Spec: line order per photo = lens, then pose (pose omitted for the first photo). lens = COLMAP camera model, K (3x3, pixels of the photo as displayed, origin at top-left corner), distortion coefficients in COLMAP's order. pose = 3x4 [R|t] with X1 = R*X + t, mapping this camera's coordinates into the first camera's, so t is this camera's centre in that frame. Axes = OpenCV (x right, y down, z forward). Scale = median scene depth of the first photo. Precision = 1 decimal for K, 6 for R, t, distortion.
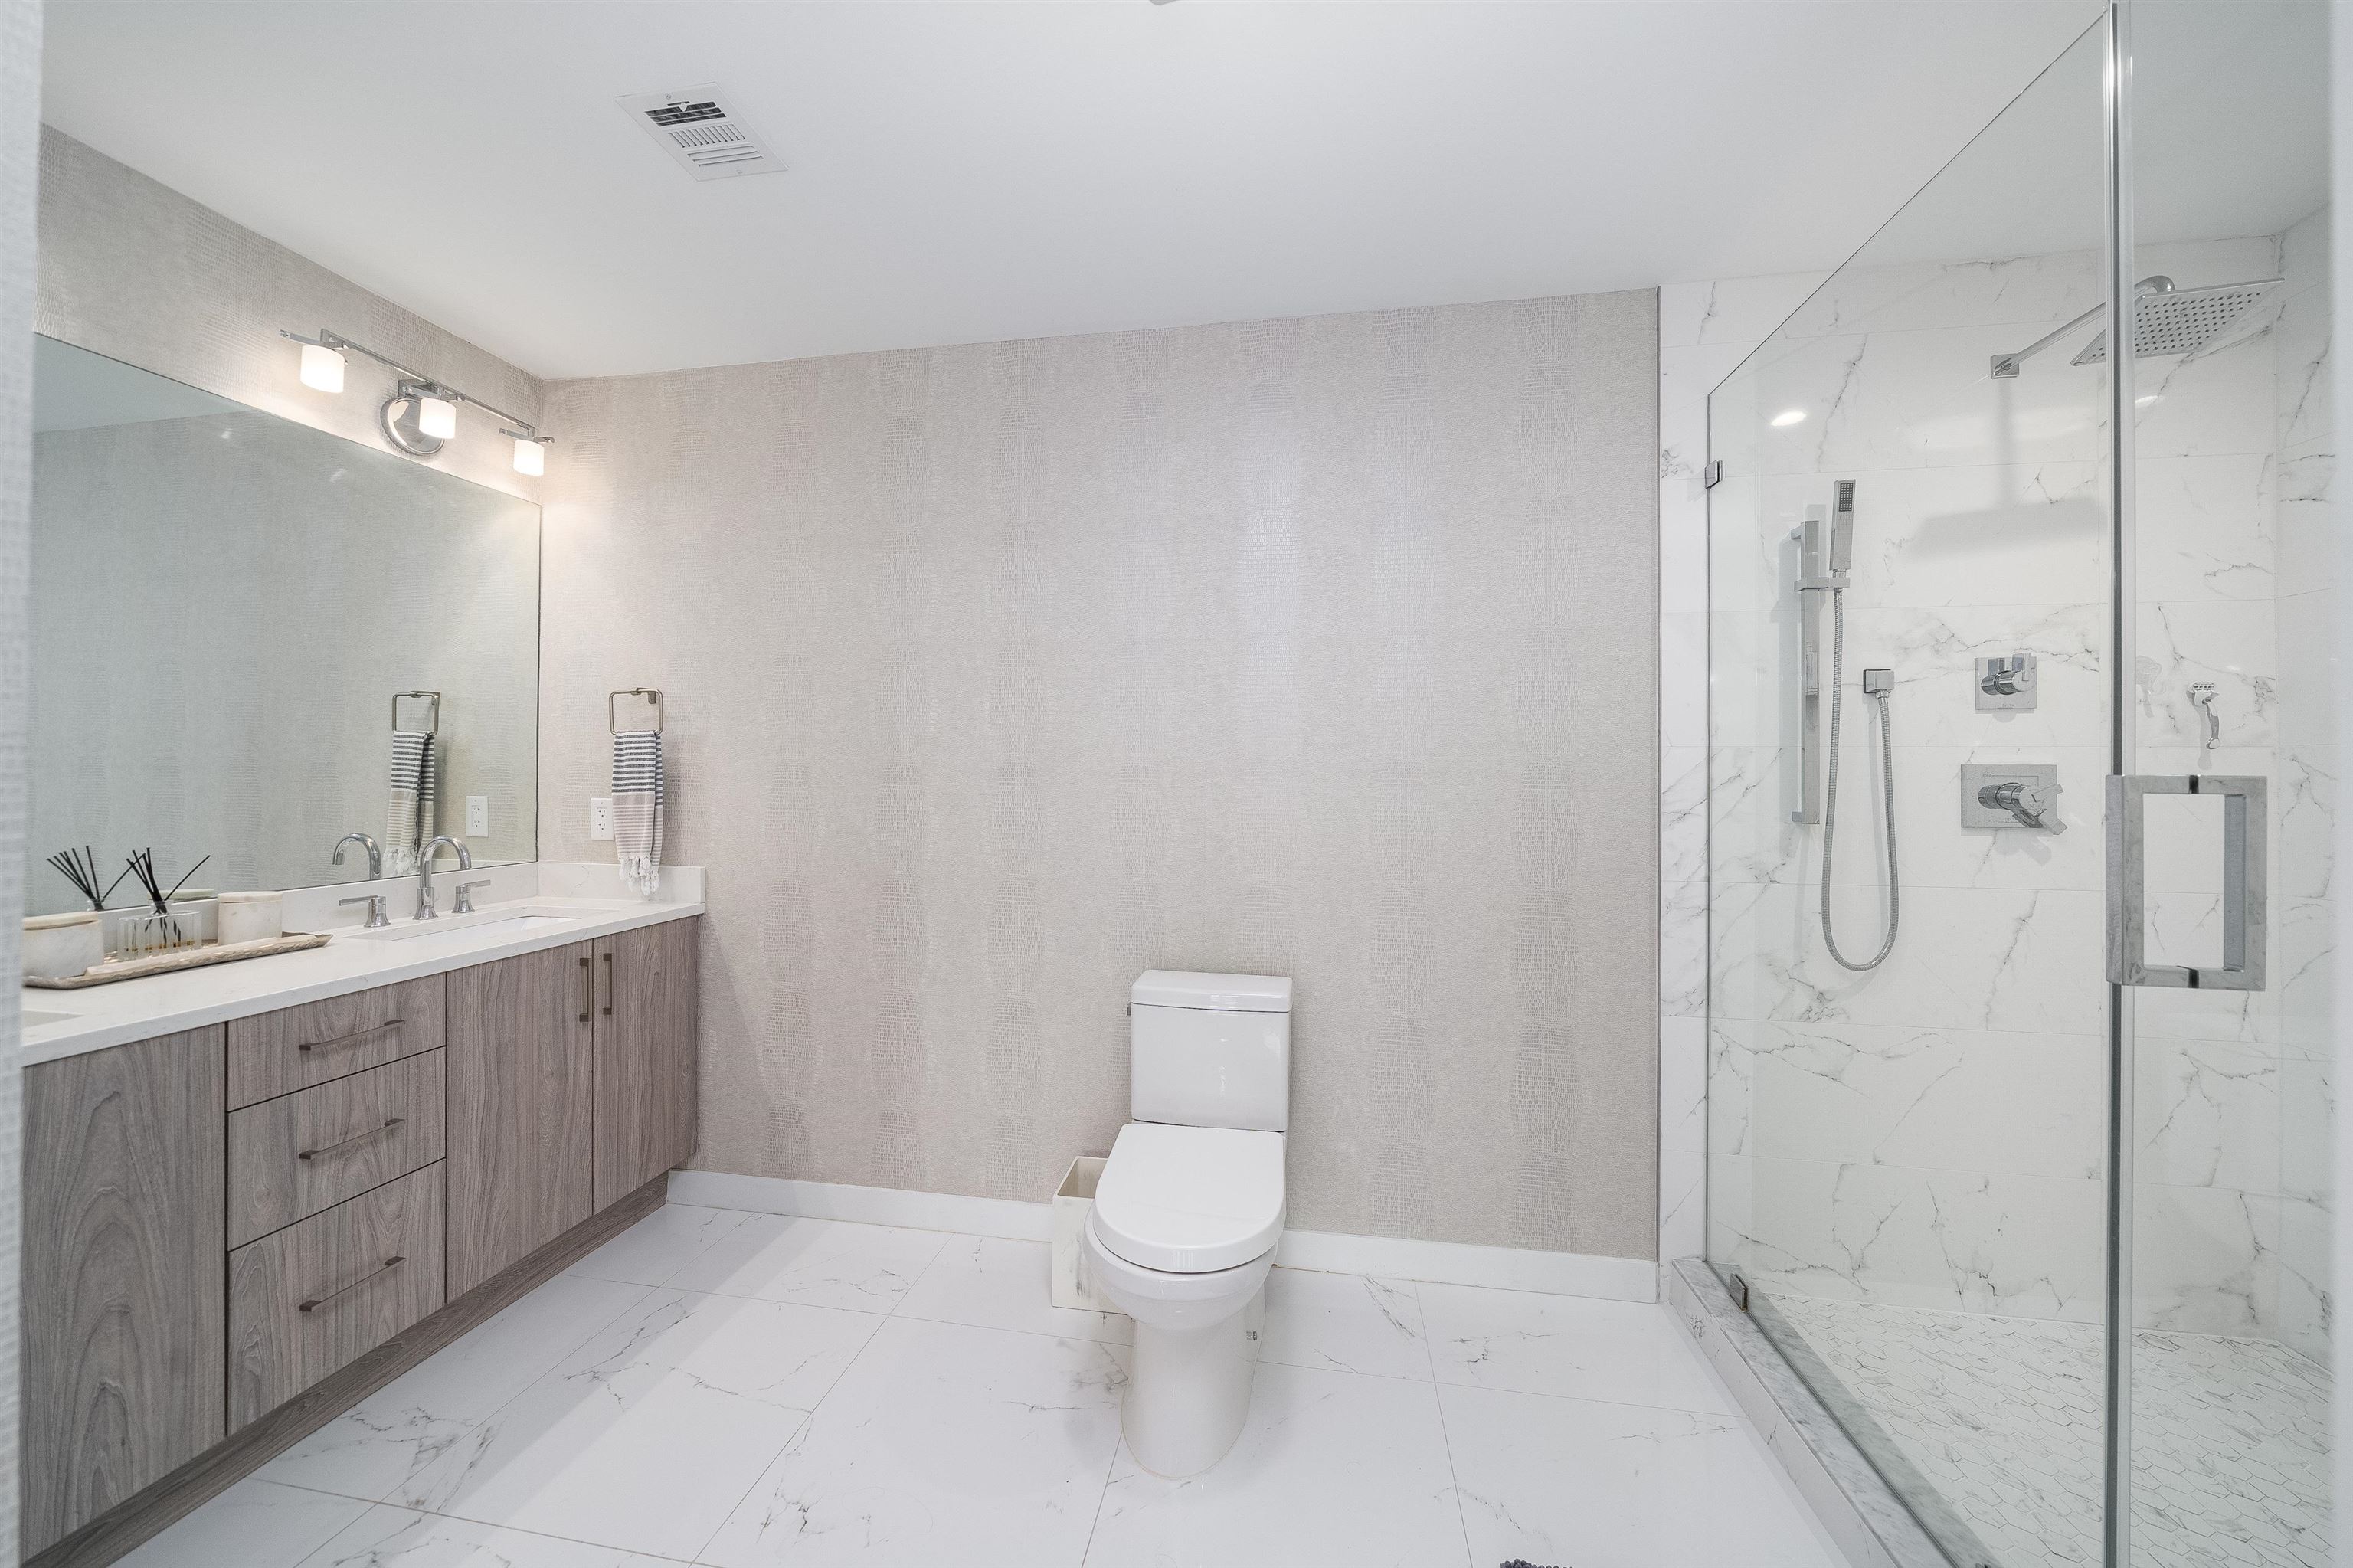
lens RADIAL K [[846.8, 0, 1176.5], [0, 846.8, 784.0], [0, 0, 1]] dist [-0.000260, -0.000066]
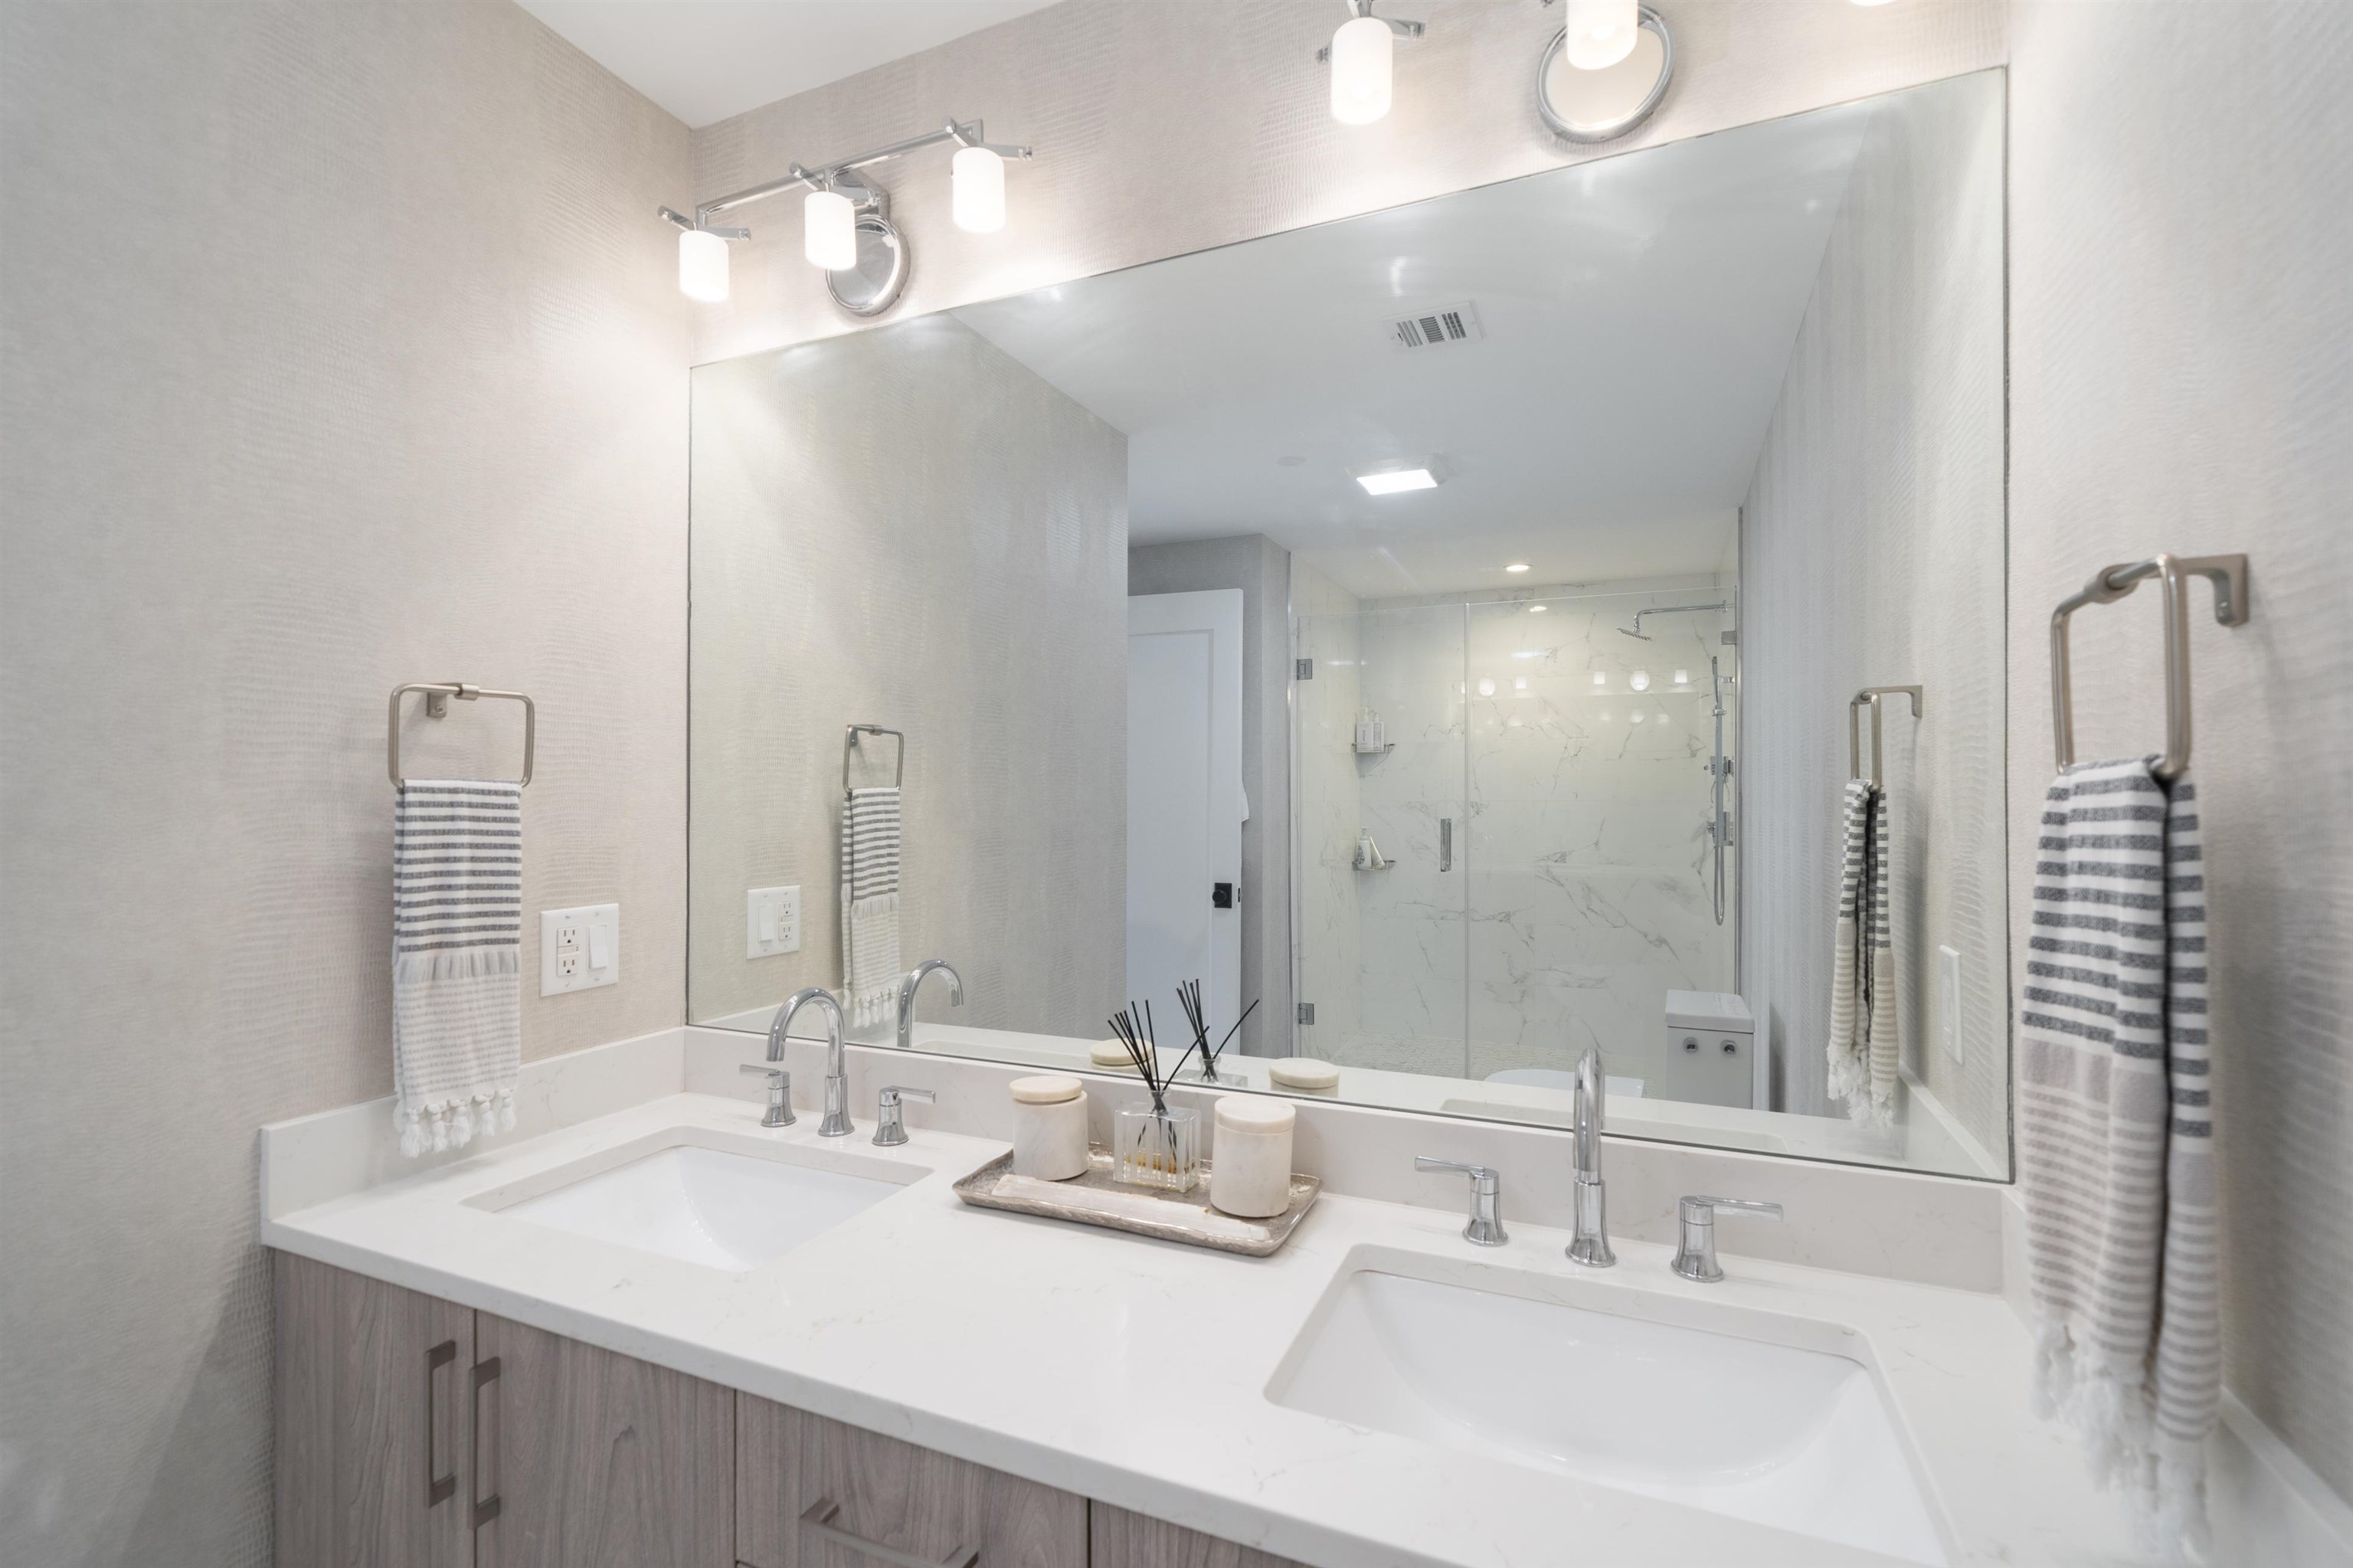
lens RADIAL K [[1046.0, 0, 1176.5], [0, 1046.0, 784.0], [0, 0, 1]] dist [-0.001295, -0.000141]
pose [[-0.256063, -0.015707, -0.966533, -0.386678], [-0.003449, 0.999876, -0.015335, -0.061809], [0.966654, -0.000593, -0.256085, 1.006713]]
